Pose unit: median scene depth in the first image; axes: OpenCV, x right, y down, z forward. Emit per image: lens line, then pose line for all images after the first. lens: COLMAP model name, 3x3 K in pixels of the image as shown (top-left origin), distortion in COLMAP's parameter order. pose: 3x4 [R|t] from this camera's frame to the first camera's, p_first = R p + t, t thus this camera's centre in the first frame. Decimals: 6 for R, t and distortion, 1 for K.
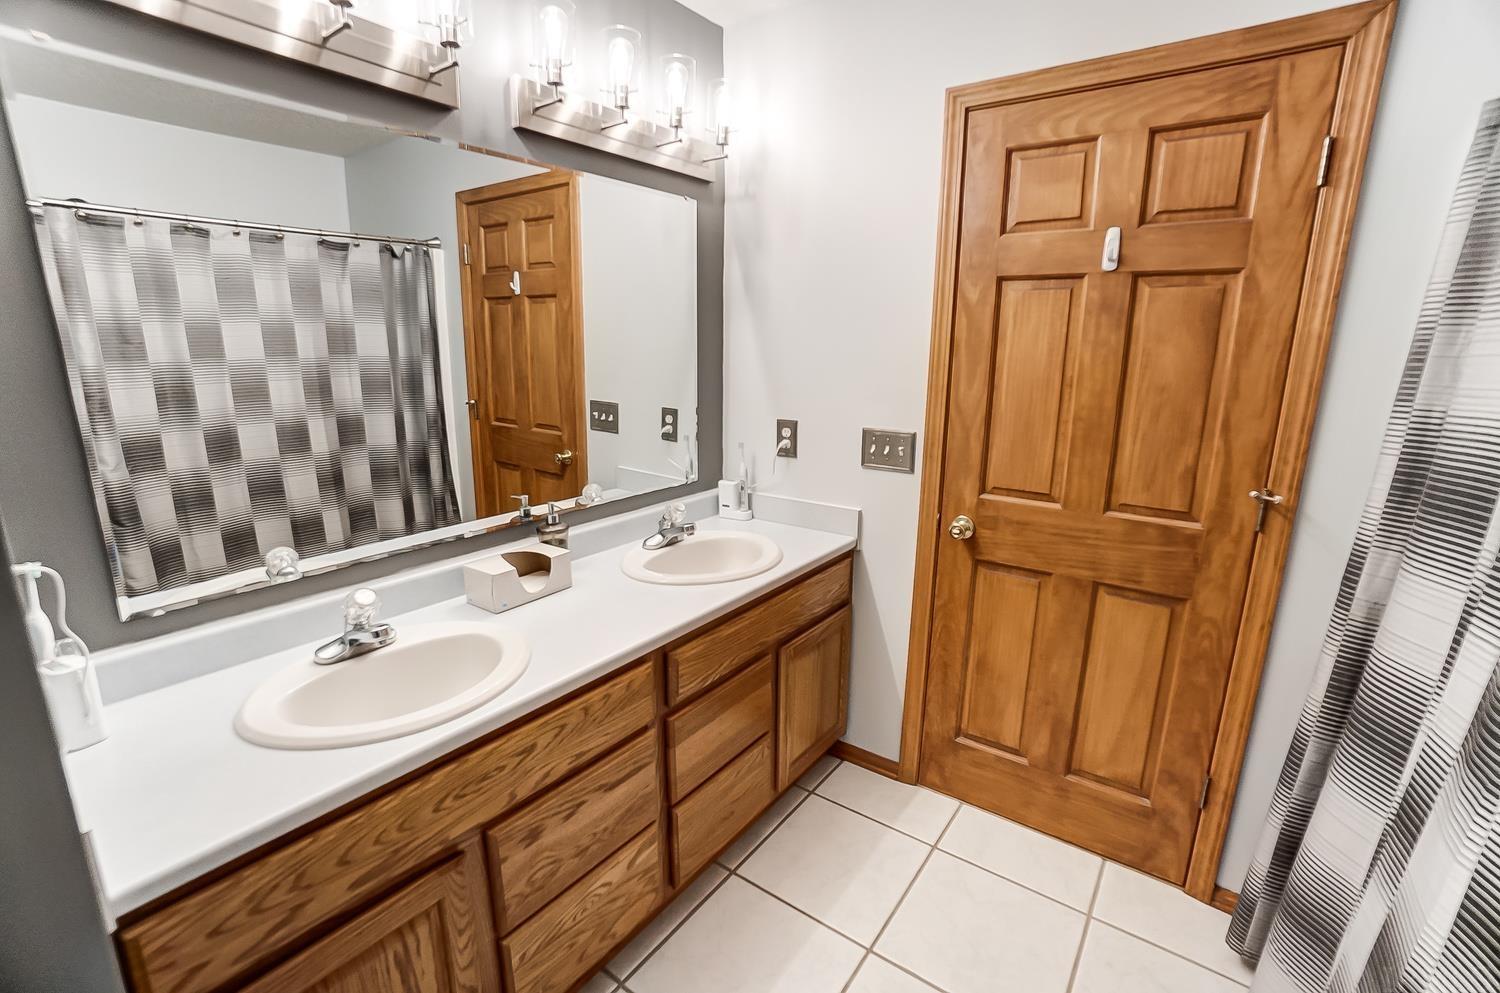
lens RADIAL K [[675.5, 0, 748.0], [0, 675.5, 501.8], [0, 0, 1]] dist [-0.042723, 0.007013]
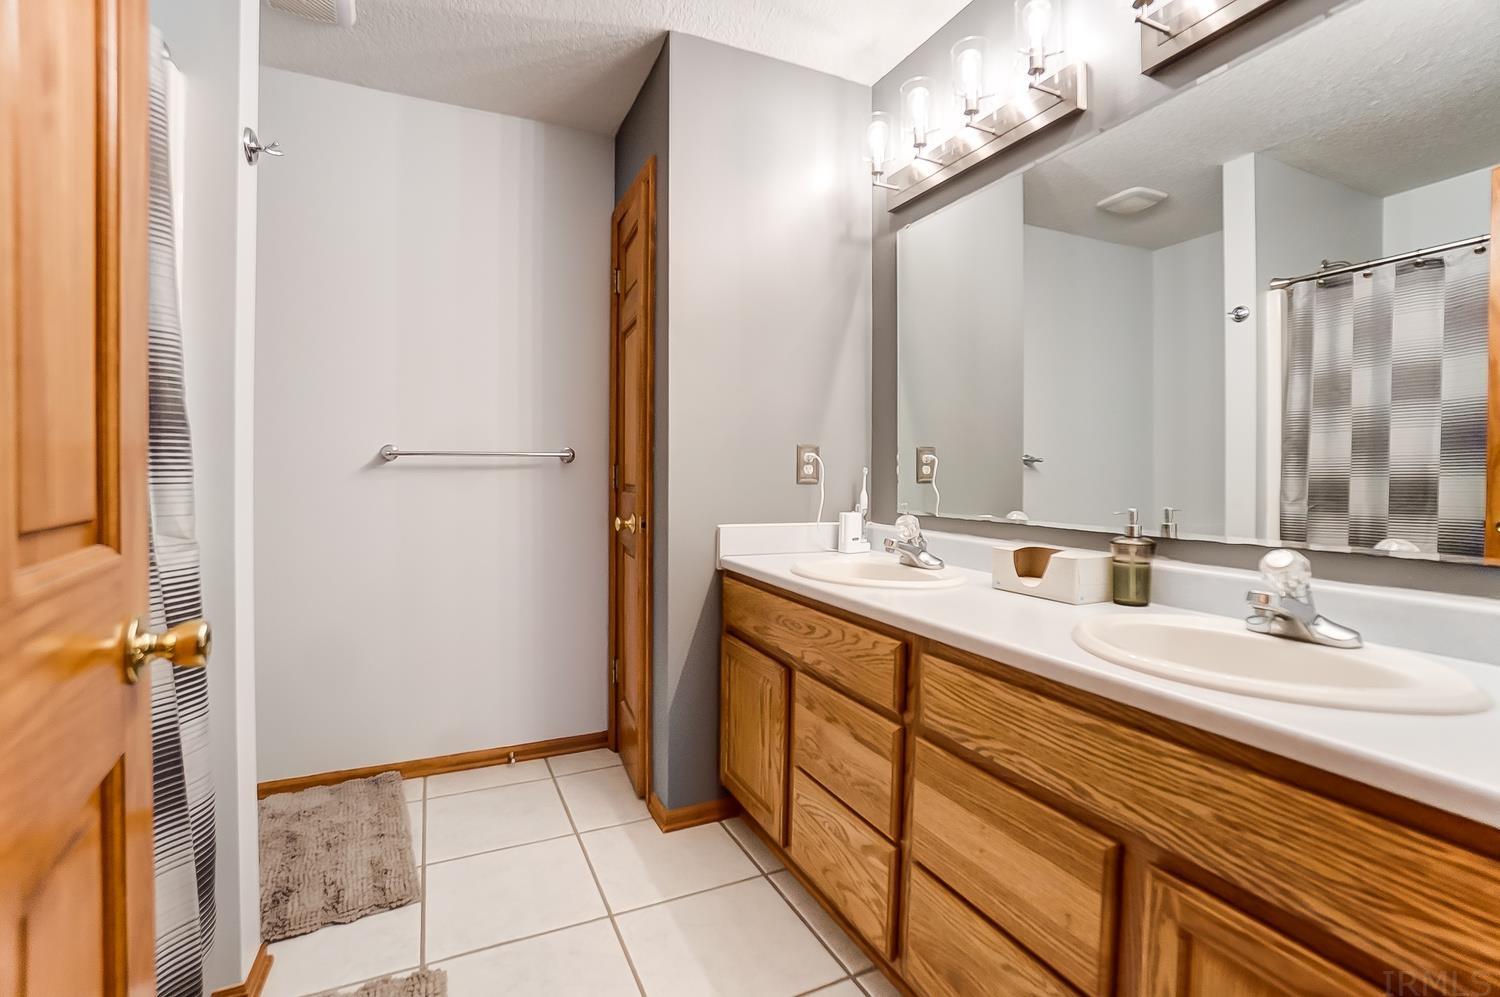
lens RADIAL K [[675.5, 0, 750.0], [0, 675.5, 489.5], [0, 0, 1]] dist [-0.042723, 0.007013]
pose [[-0.503240, -0.002687, -0.864142, 0.443423], [-0.211060, 0.970092, 0.119896, -0.012958], [0.837976, 0.242722, -0.488757, 0.751448]]
